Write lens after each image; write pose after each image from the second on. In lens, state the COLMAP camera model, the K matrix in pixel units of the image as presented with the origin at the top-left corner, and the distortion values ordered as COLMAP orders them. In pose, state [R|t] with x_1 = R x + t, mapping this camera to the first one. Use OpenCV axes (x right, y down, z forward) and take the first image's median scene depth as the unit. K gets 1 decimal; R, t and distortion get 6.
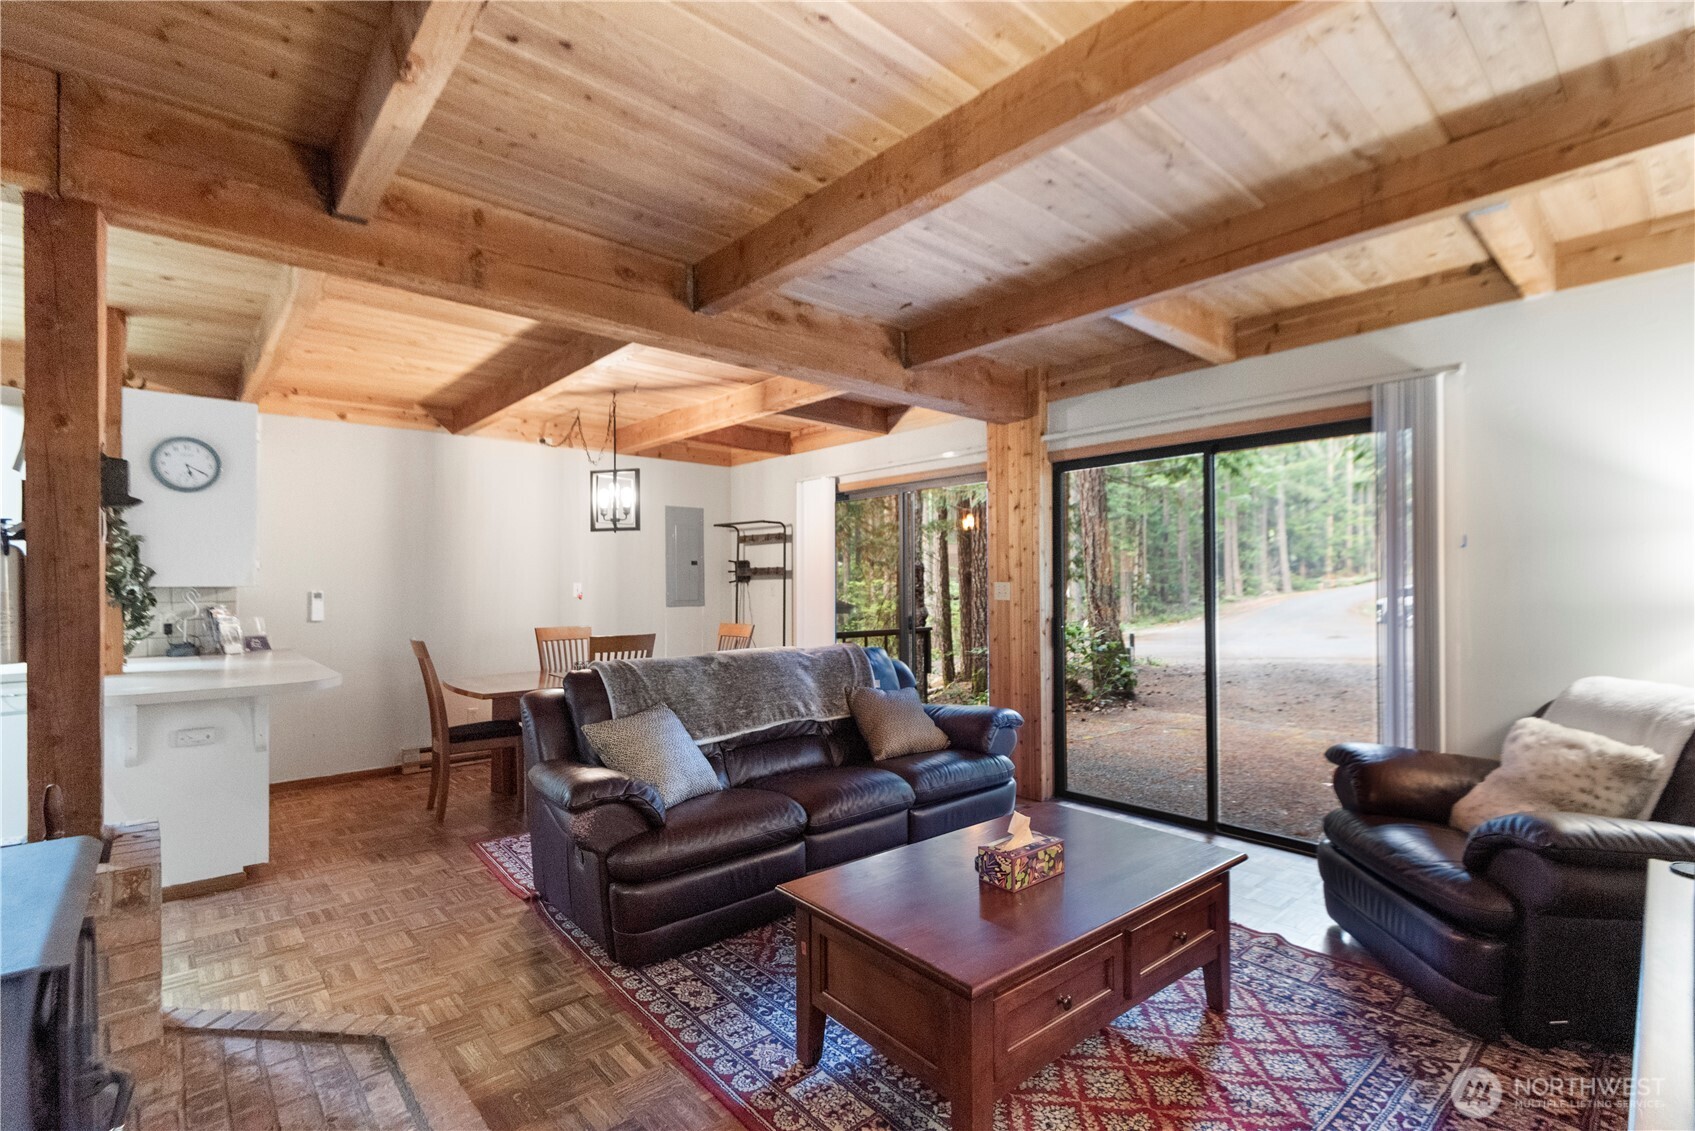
lens RADIAL K [[783.2, 0, 854.6], [0, 783.2, 579.2], [0, 0, 1]] dist [0.003421, -0.004227]
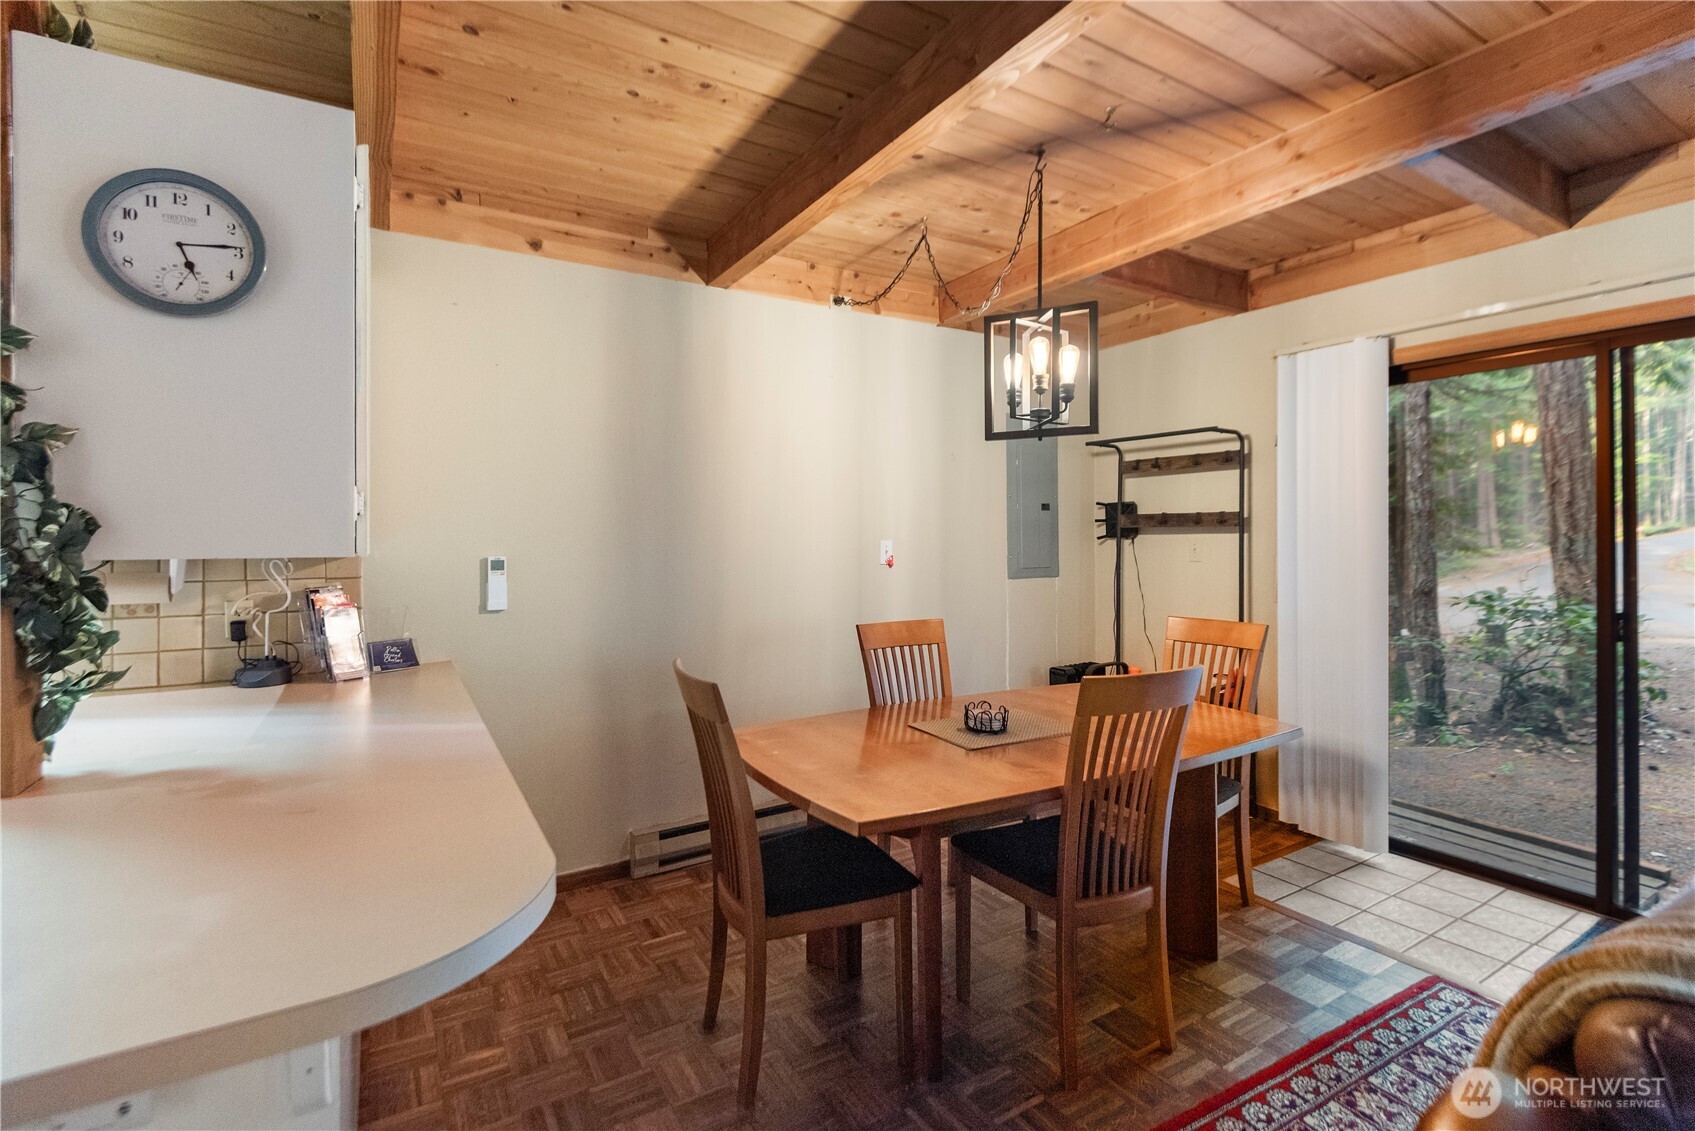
lens RADIAL K [[783.2, 0, 837.9], [0, 783.2, 531.4], [0, 0, 1]] dist [0.003421, -0.004227]
pose [[0.979600, -0.001236, -0.200955, -0.296282], [0.001642, 0.999997, 0.001850, -0.003110], [0.200953, -0.002142, 0.979599, 0.444621]]
